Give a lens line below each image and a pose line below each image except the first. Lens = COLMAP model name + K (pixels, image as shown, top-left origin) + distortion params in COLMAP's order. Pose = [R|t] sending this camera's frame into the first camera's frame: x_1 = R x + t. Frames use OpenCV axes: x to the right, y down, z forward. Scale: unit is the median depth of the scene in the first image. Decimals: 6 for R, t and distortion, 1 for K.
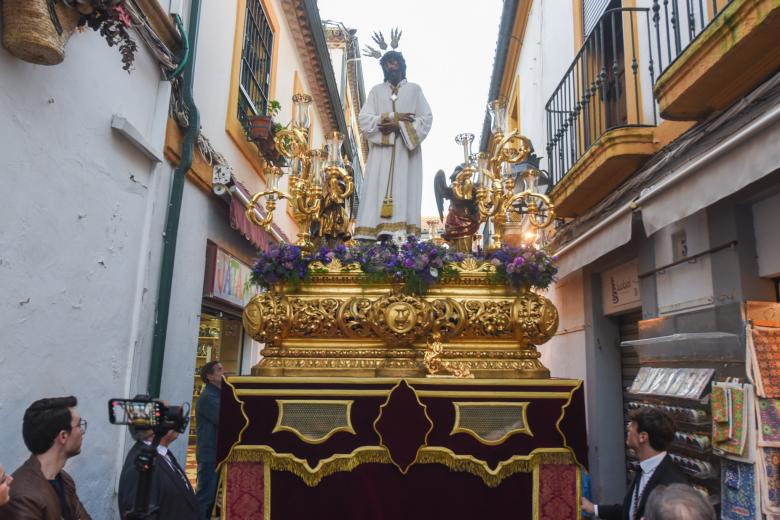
lens RADIAL K [[630.3, 0, 390.3], [0, 630.3, 237.3], [0, 0, 1]] dist [0.000362, 0.001927]
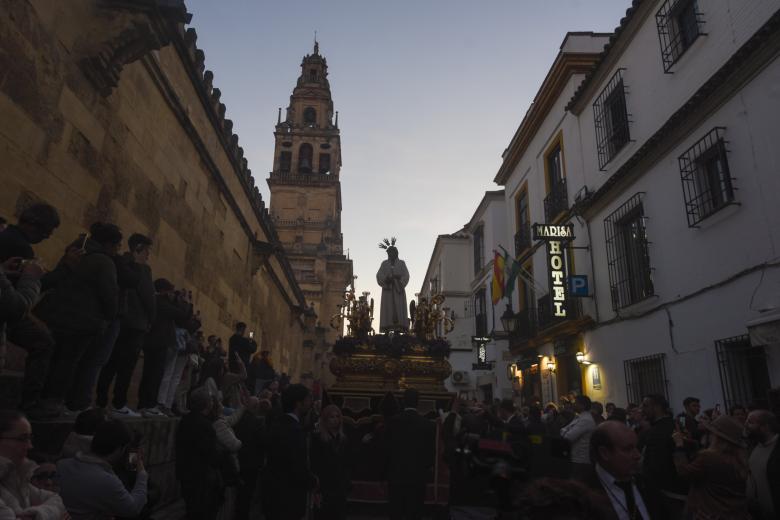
lens RADIAL K [[504.7, 0, 406.1], [0, 504.7, 246.2], [0, 0, 1]] dist [-0.002802, 0.003471]
pose [[0.999541, 0.027300, 0.013103, 0.041720], [-0.025605, 0.992965, -0.115610, -0.127707], [-0.016167, 0.115222, 0.993208, -1.116667]]
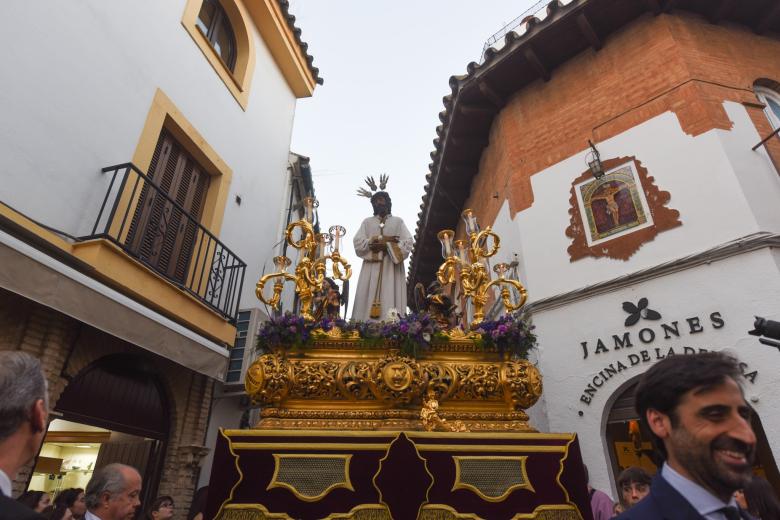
lens RADIAL K [[471.0, 0, 390.0], [0, 471.0, 260.0], [0, 0, 1]] dist [-0.002045, -0.000063]
pose [[0.998240, 0.017516, 0.056653, -0.042620], [0.000170, 0.954532, -0.298109, 0.171771], [-0.059299, 0.297594, 0.952849, 0.187999]]
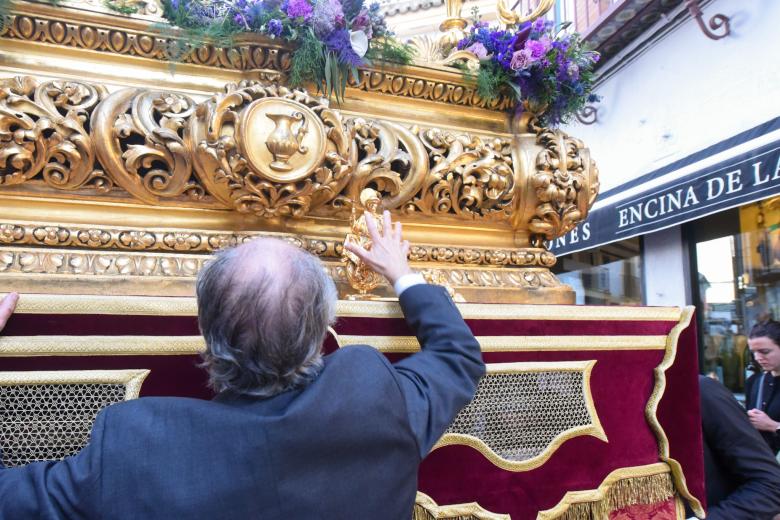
lens RADIAL K [[553.5, 0, 314.5], [0, 553.5, 282.5], [0, 0, 1]] dist [-0.005370, -0.002177]
pose [[0.953116, 0.017918, 0.302073, -0.058375], [-0.058128, 0.990496, 0.124656, 0.162857], [-0.296968, -0.136371, 0.945099, 0.663508]]
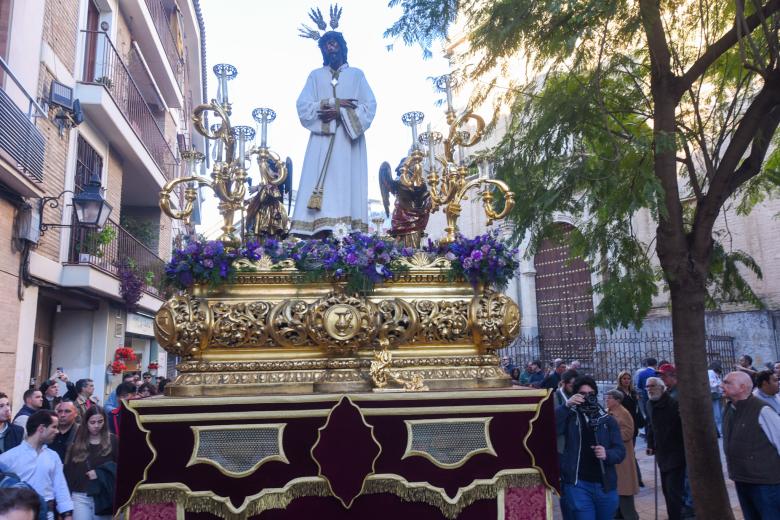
lens RADIAL K [[555.0, 0, 387.6], [0, 555.0, 268.3], [0, 0, 1]] dist [0.000029, 0.001467]
pose [[0.996317, -0.015011, 0.084421, 0.014957], [0.011133, 0.998869, 0.046218, 0.019724], [-0.085020, -0.045108, 0.995358, 0.243235]]
